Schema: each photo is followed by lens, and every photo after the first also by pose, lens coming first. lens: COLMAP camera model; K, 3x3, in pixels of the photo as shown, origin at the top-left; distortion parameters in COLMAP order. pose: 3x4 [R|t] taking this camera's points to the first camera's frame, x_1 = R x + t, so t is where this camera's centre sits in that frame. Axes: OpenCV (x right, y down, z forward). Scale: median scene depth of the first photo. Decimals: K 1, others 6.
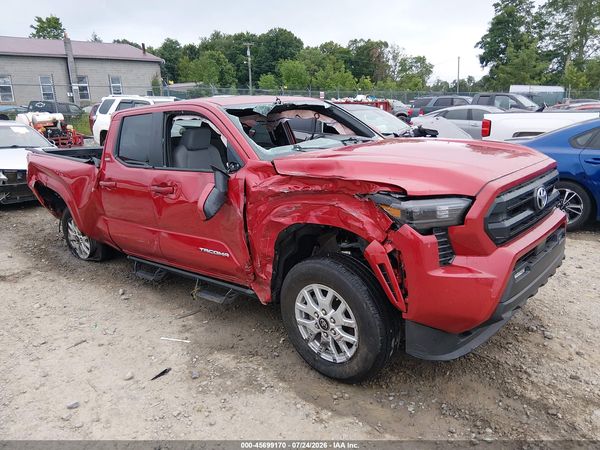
lens RADIAL K [[459.7, 0, 298.4], [0, 459.7, 223.9], [0, 0, 1]] dist [0.068070, -0.108442]
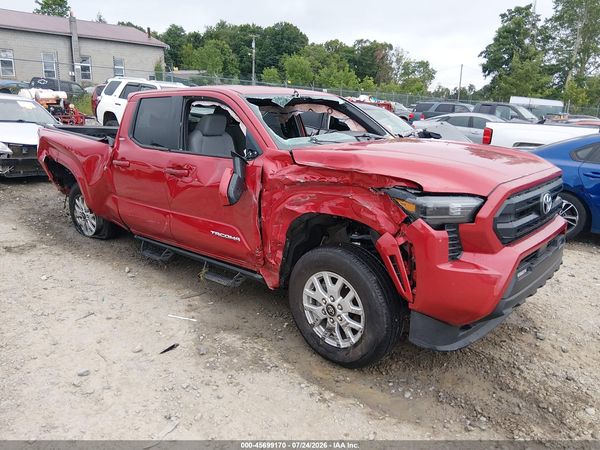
lens RADIAL K [[459.7, 0, 298.3], [0, 459.7, 223.7], [0, 0, 1]] dist [0.068070, -0.108442]
pose [[0.997536, 0.067943, 0.017485, -0.037306], [-0.068081, 0.997652, 0.007467, 0.014537], [-0.016936, -0.008639, 0.999819, -0.030008]]
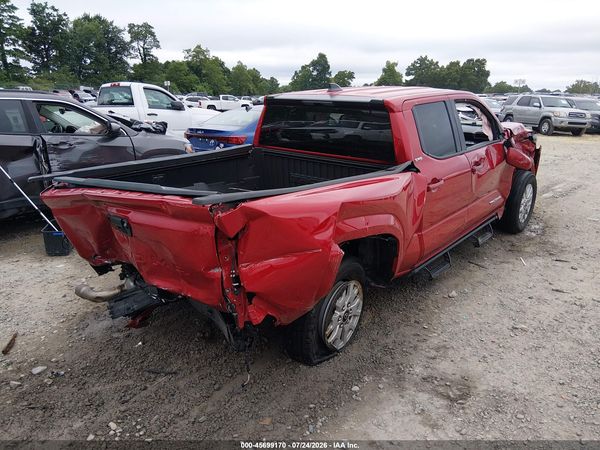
lens RADIAL K [[459.7, 0, 302.4], [0, 459.7, 224.2], [0, 0, 1]] dist [0.068070, -0.108442]
pose [[-0.038318, -0.242126, 0.969488, -1.451298], [0.239607, 0.939670, 0.244150, -0.332846], [-0.970114, 0.241651, 0.022009, 1.455168]]
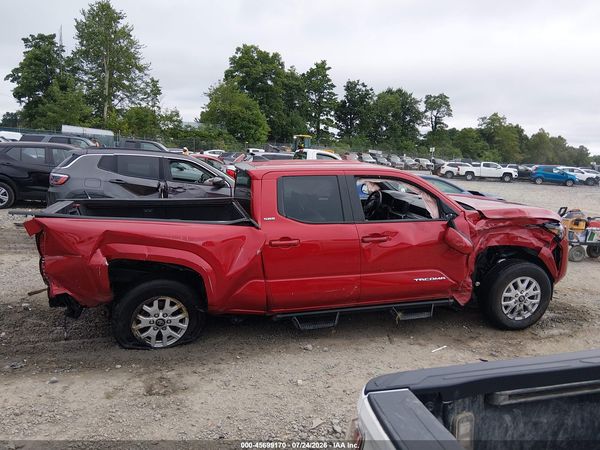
lens RADIAL K [[459.7, 0, 301.8], [0, 459.7, 227.5], [0, 0, 1]] dist [0.068070, -0.108442]
pose [[0.545413, -0.081747, 0.834171, -1.416640], [0.139855, 0.990156, 0.005591, -0.140376], [-0.826417, 0.113613, 0.551477, 0.505906]]
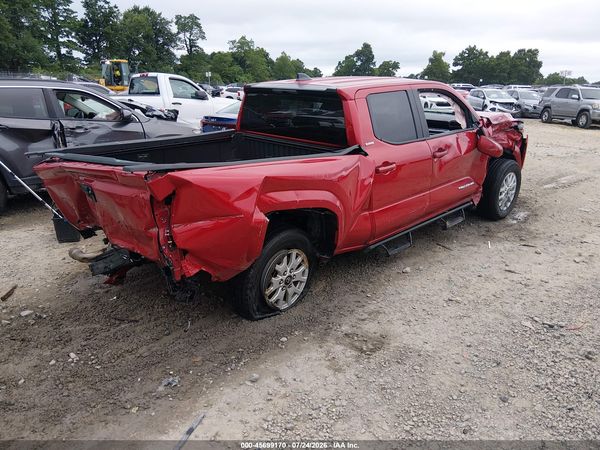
lens RADIAL K [[459.7, 0, 303.6], [0, 459.7, 224.8], [0, 0, 1]] dist [0.068070, -0.108442]
pose [[0.052736, -0.260361, 0.964070, -1.564302], [0.233735, 0.941814, 0.241565, -0.281699], [-0.970869, 0.212598, 0.110523, 1.277899]]
